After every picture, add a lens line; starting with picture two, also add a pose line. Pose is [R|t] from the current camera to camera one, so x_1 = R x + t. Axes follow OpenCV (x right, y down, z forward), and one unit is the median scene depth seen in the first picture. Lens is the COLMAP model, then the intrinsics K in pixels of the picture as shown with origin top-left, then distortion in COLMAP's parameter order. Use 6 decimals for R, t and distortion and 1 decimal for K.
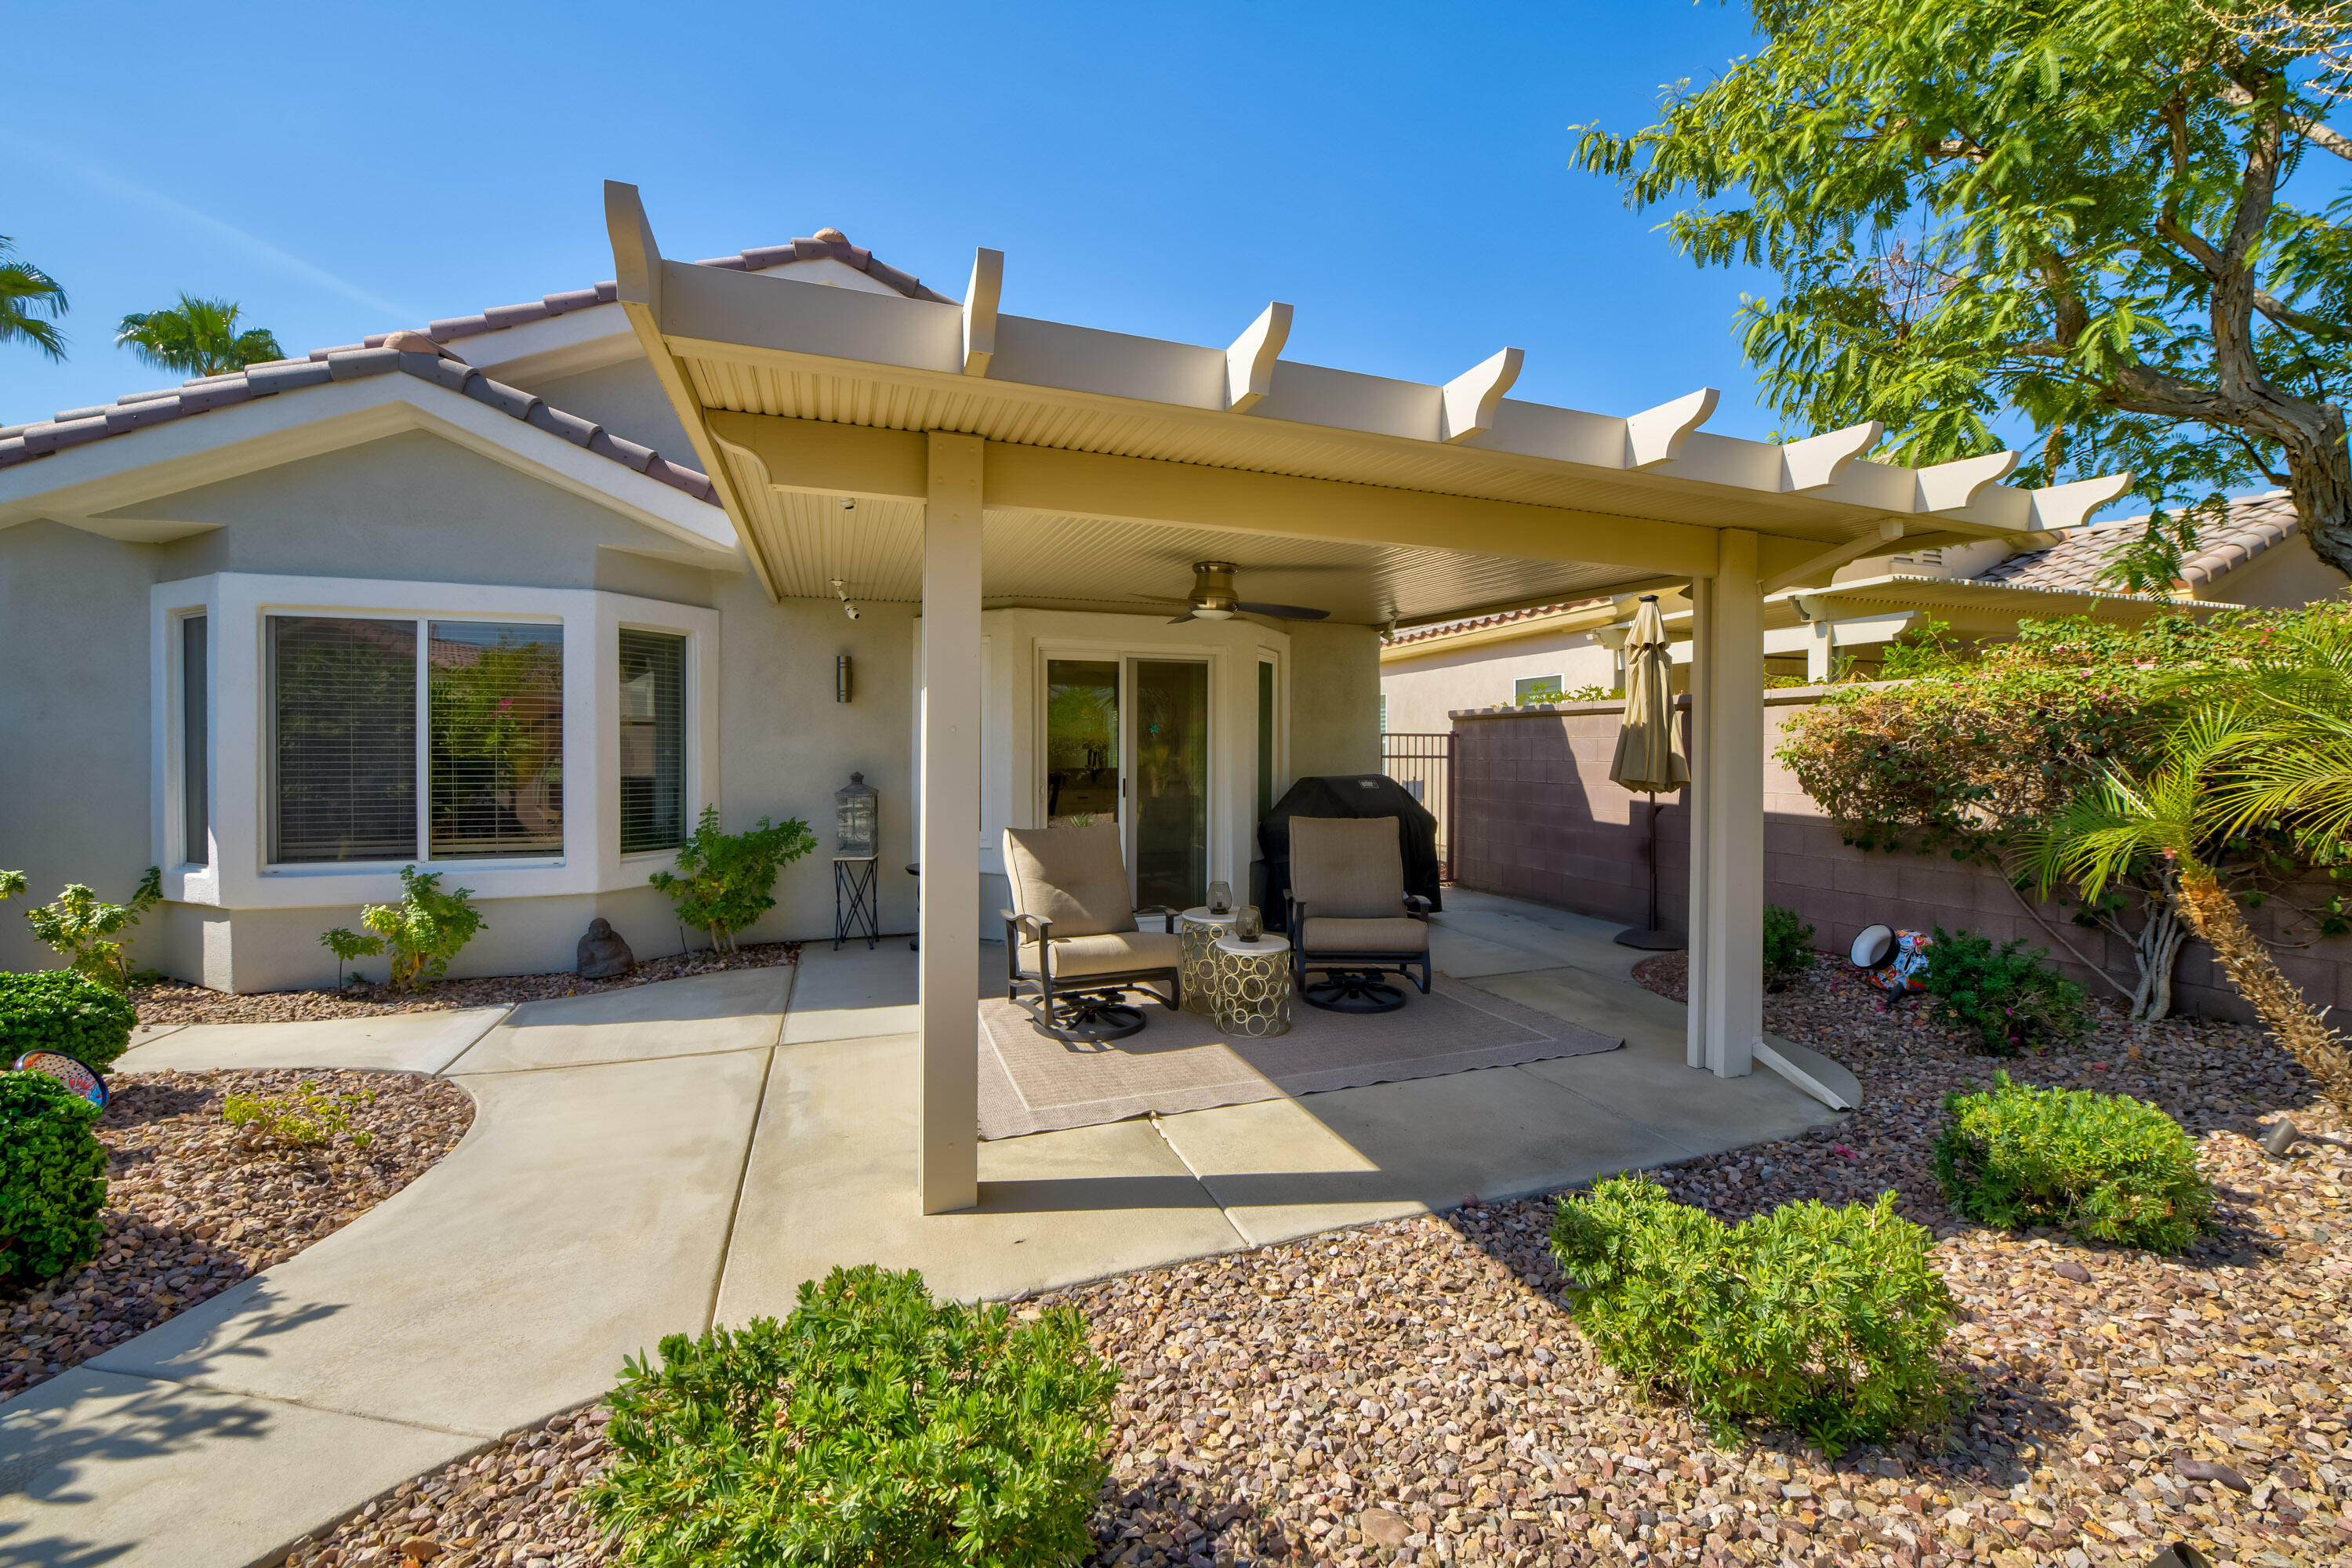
lens RADIAL K [[934.6, 0, 1177.0], [0, 934.6, 754.1], [0, 0, 1]] dist [-0.015531, -0.000507]
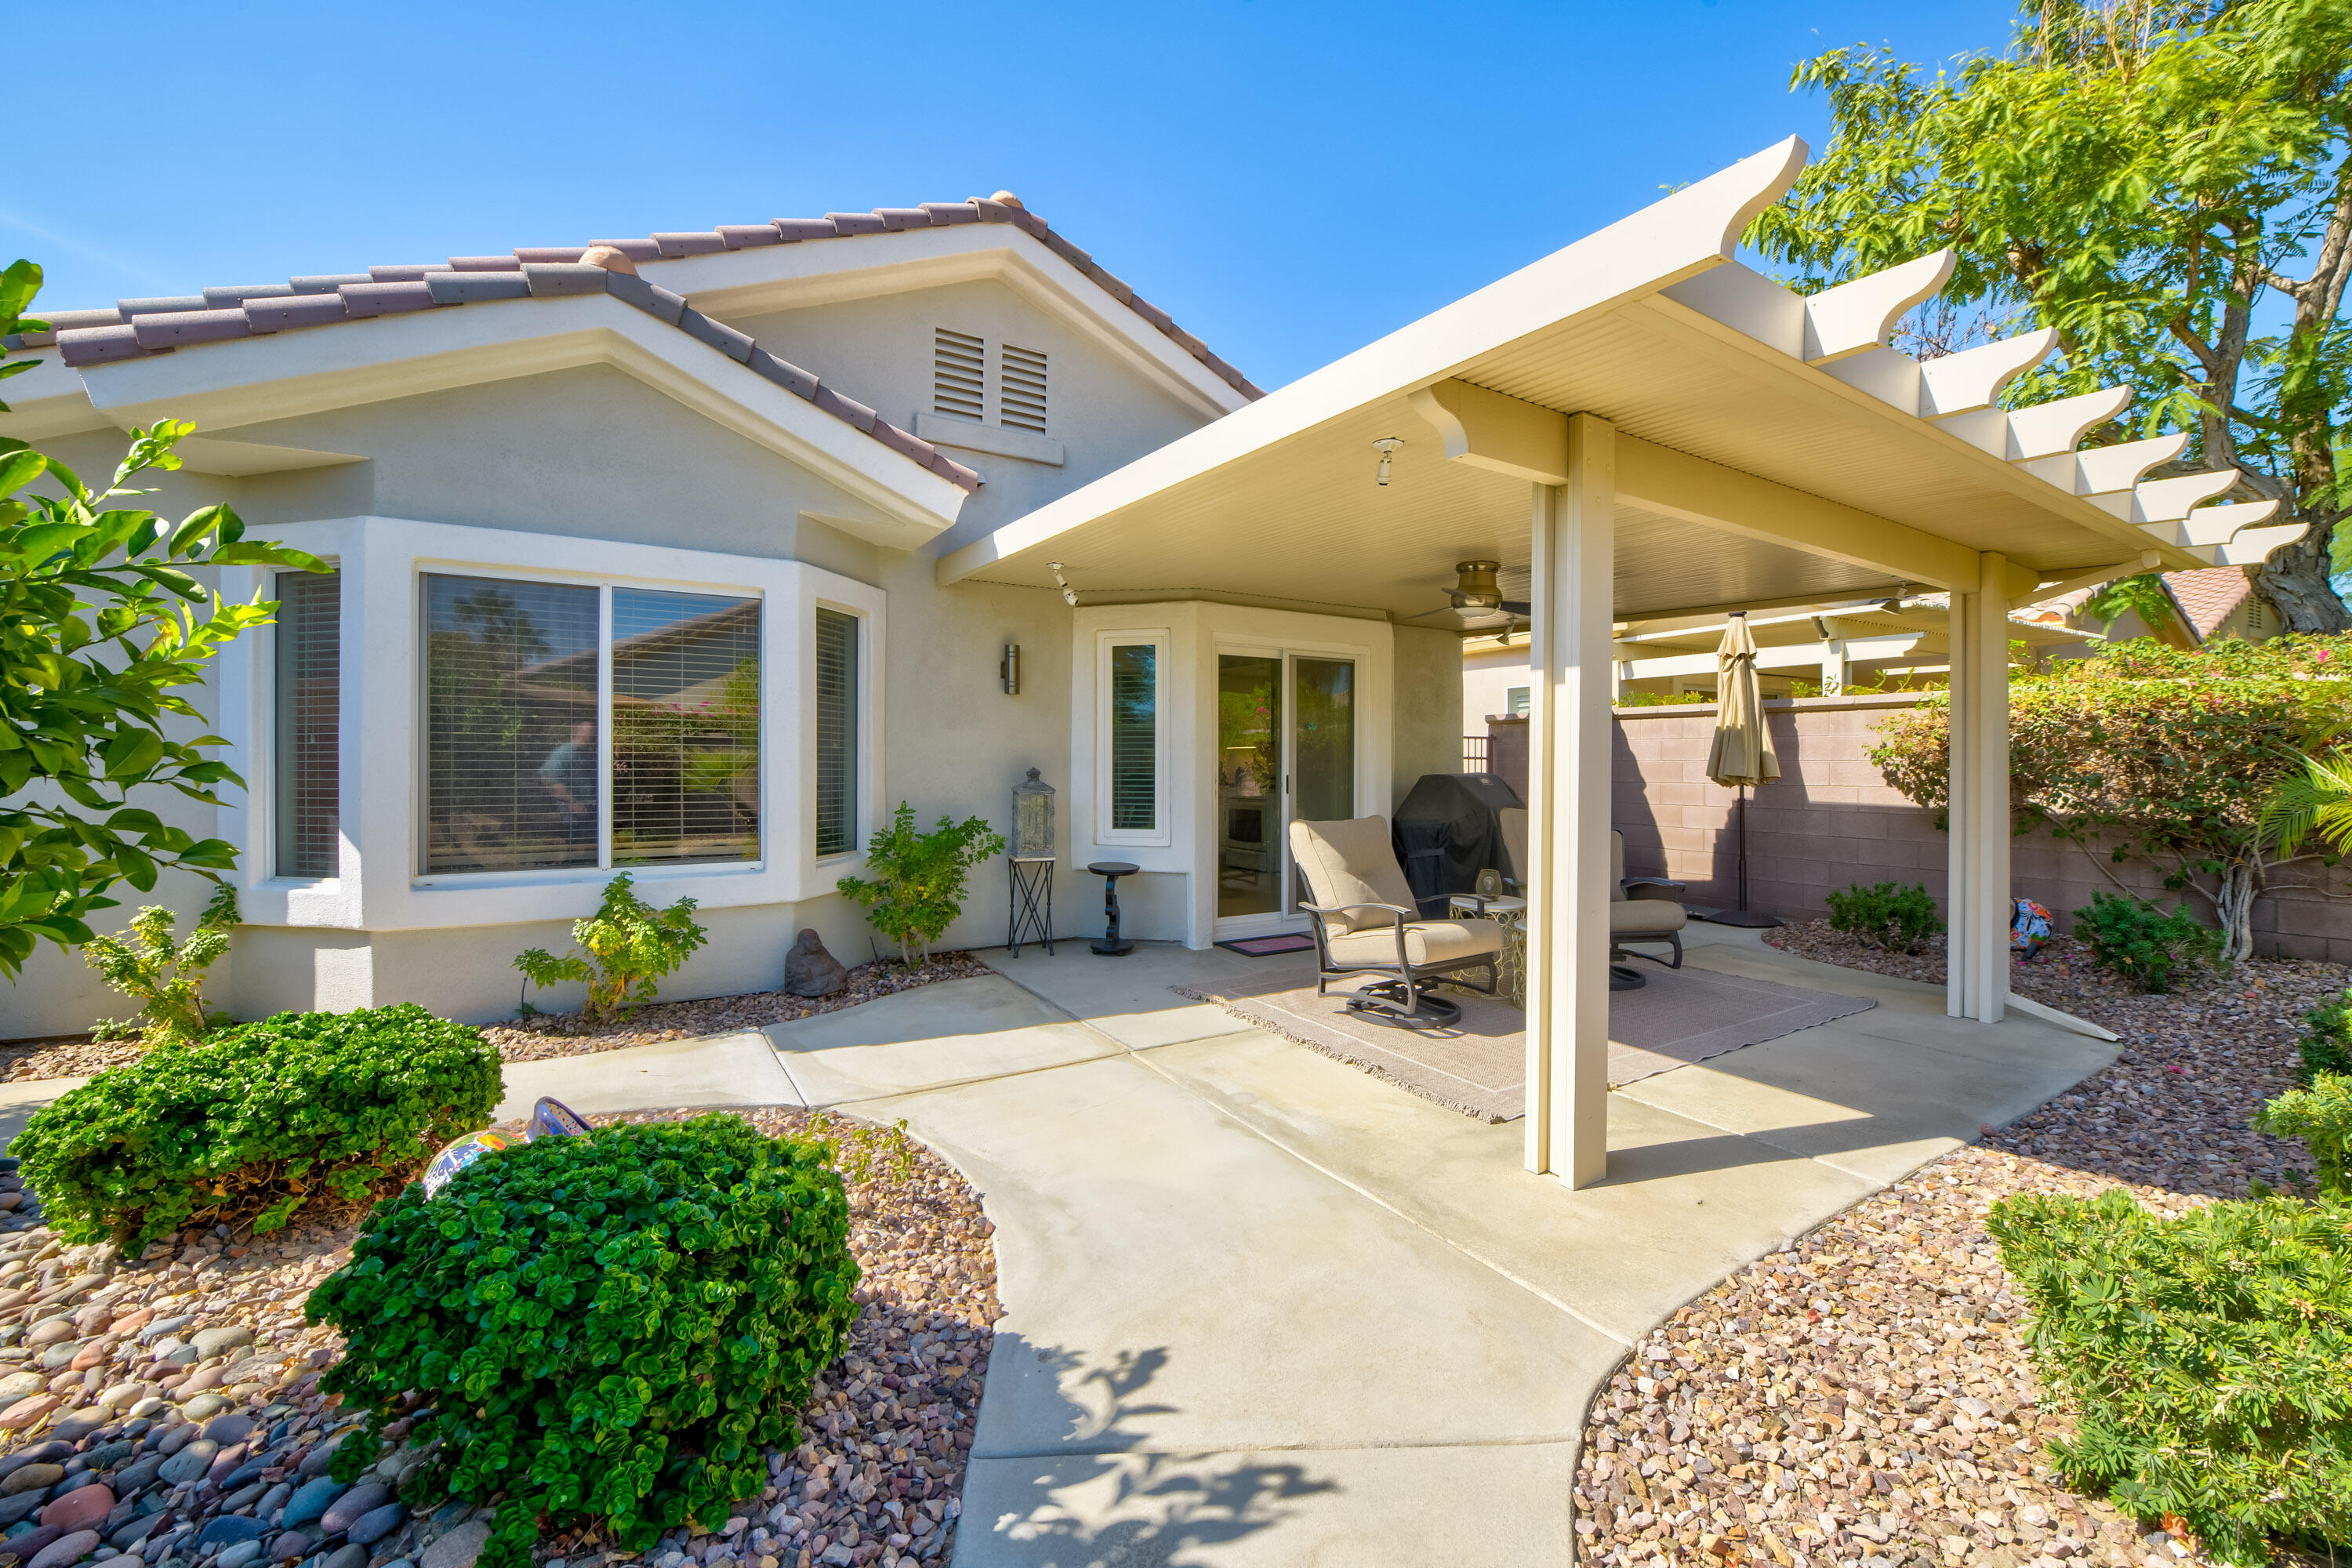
lens RADIAL K [[930.1, 0, 1180.0], [0, 930.1, 756.8], [0, 0, 1]] dist [-0.007764, -0.005505]
pose [[0.979555, 0.002939, 0.201157, -0.484978], [-0.000914, 0.999948, -0.010160, 0.021892], [-0.201176, 0.009769, 0.979506, 0.058351]]
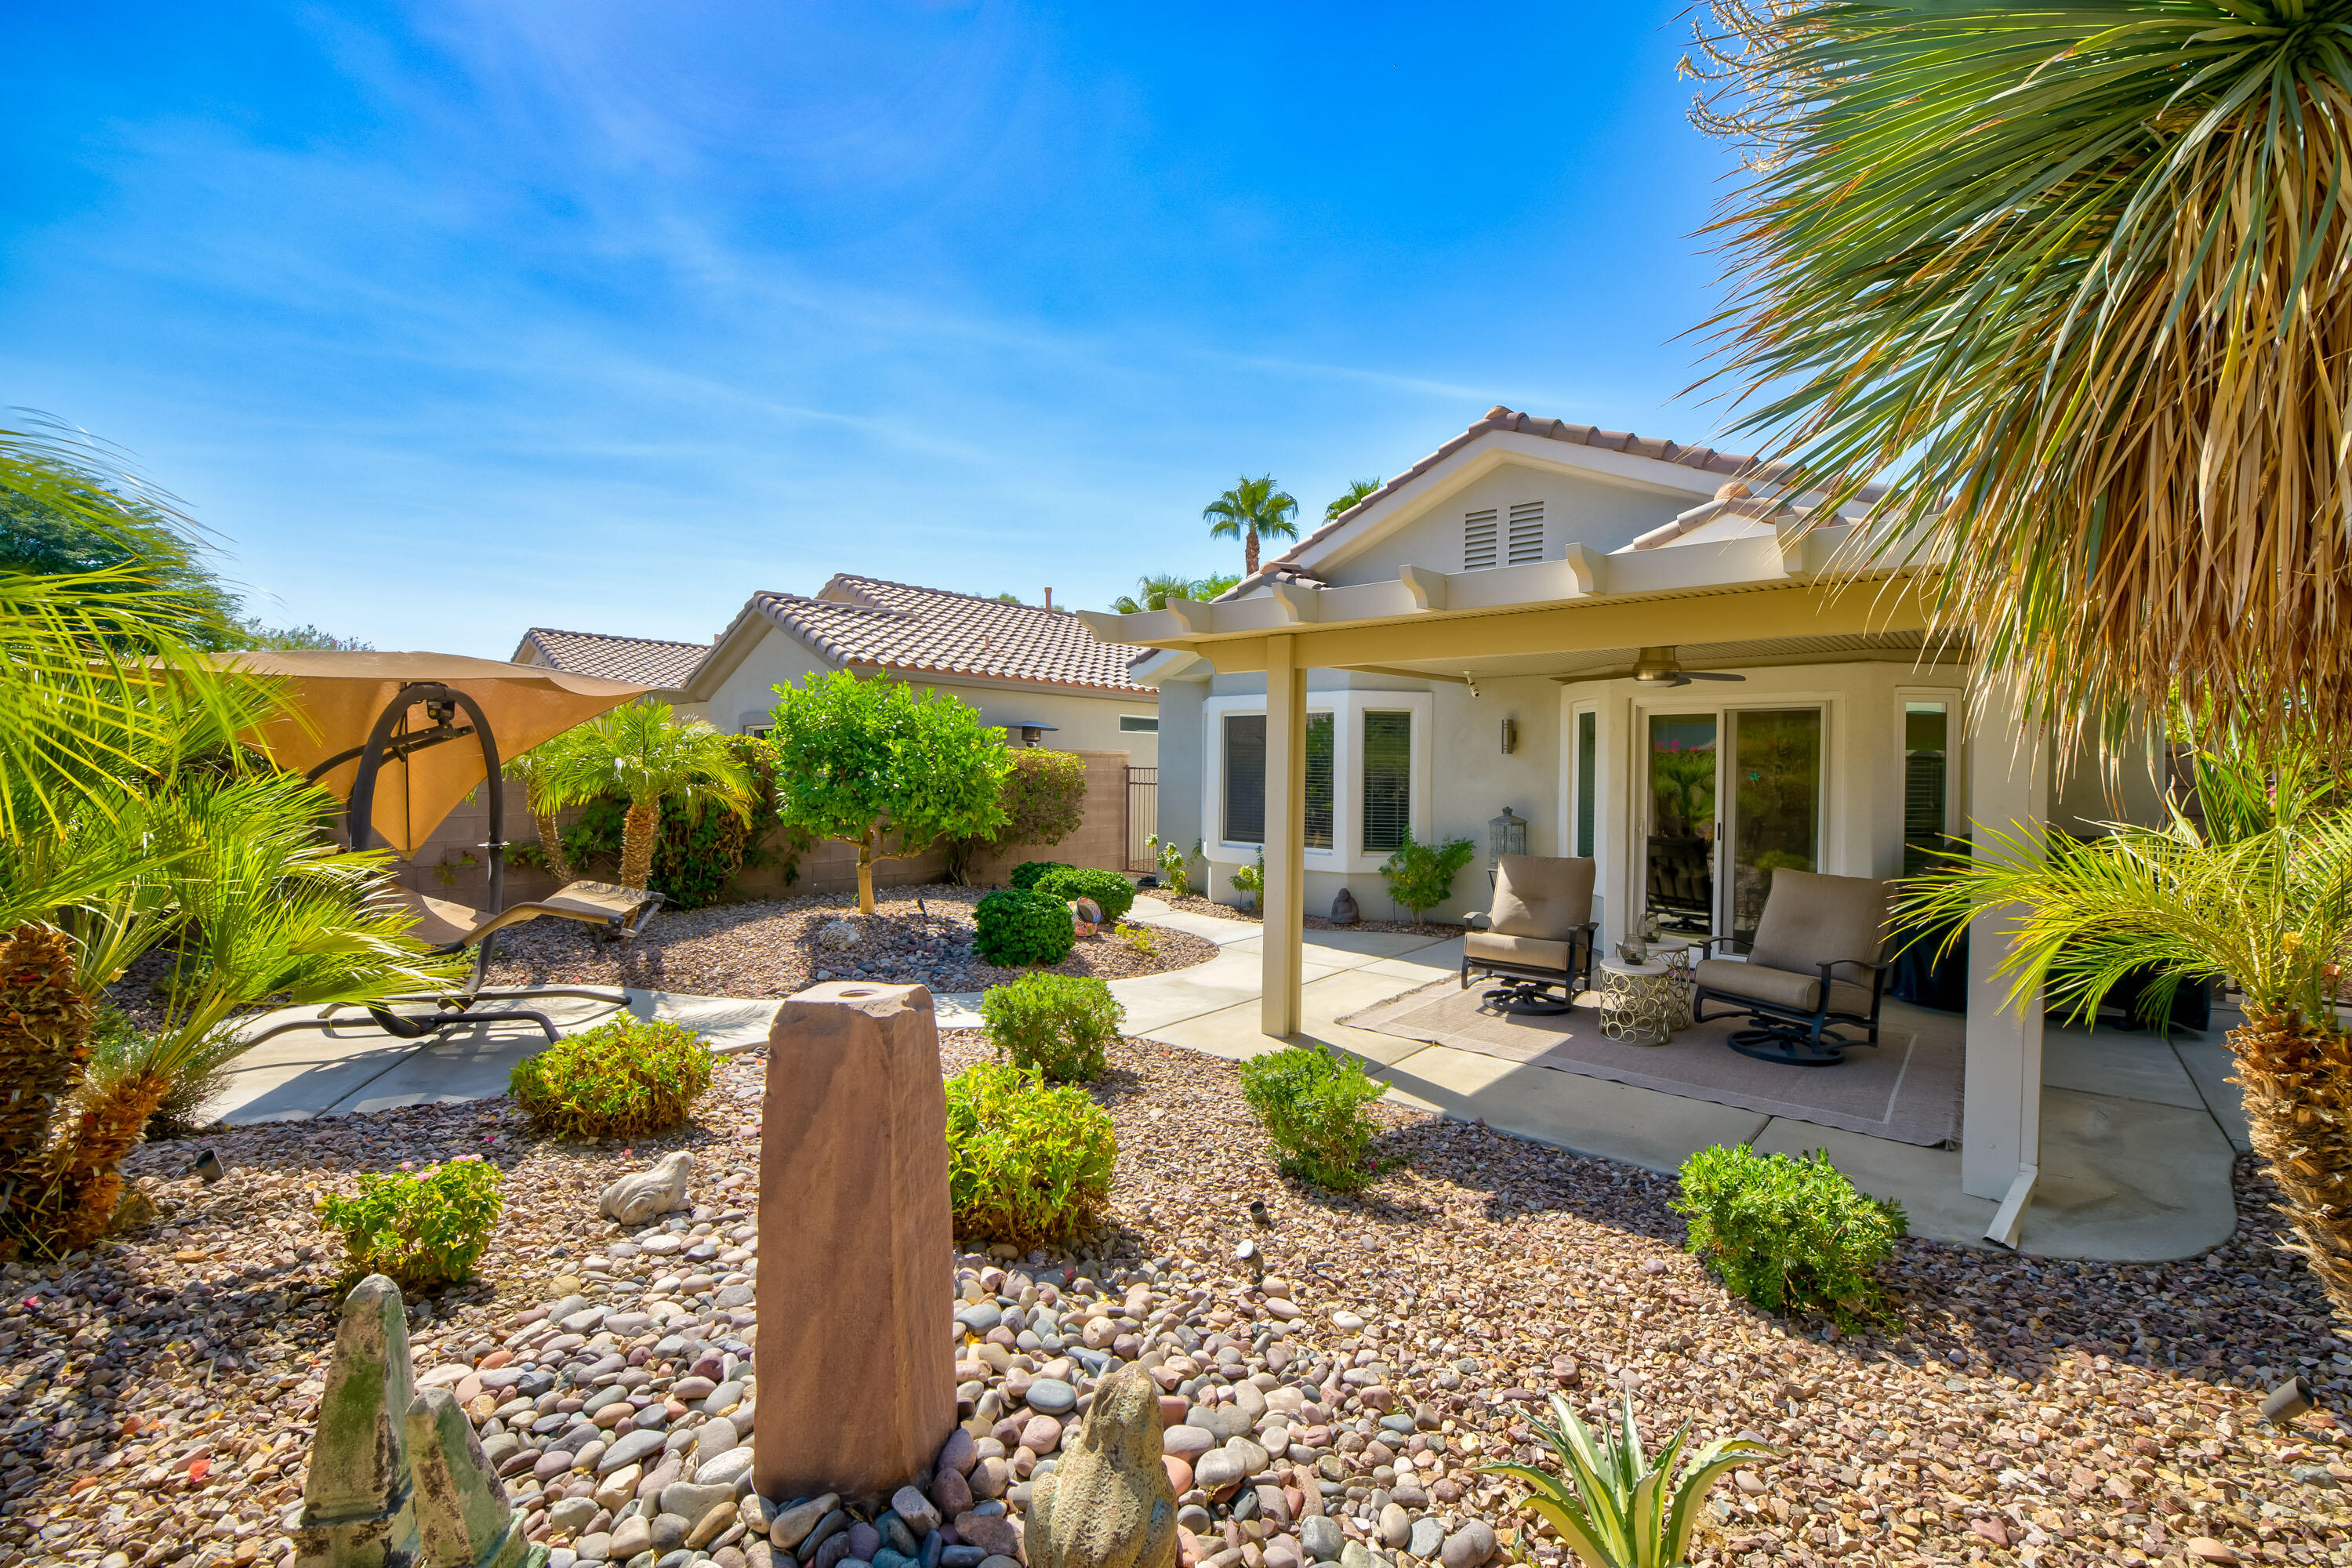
lens RADIAL K [[934.6, 0, 1177.0], [0, 934.6, 754.1], [0, 0, 1]] dist [-0.015531, -0.000507]
pose [[0.473639, -0.004871, -0.880706, 0.760723], [-0.016306, 0.999765, -0.014298, -0.036287], [0.880568, 0.021133, 0.473448, -0.060610]]
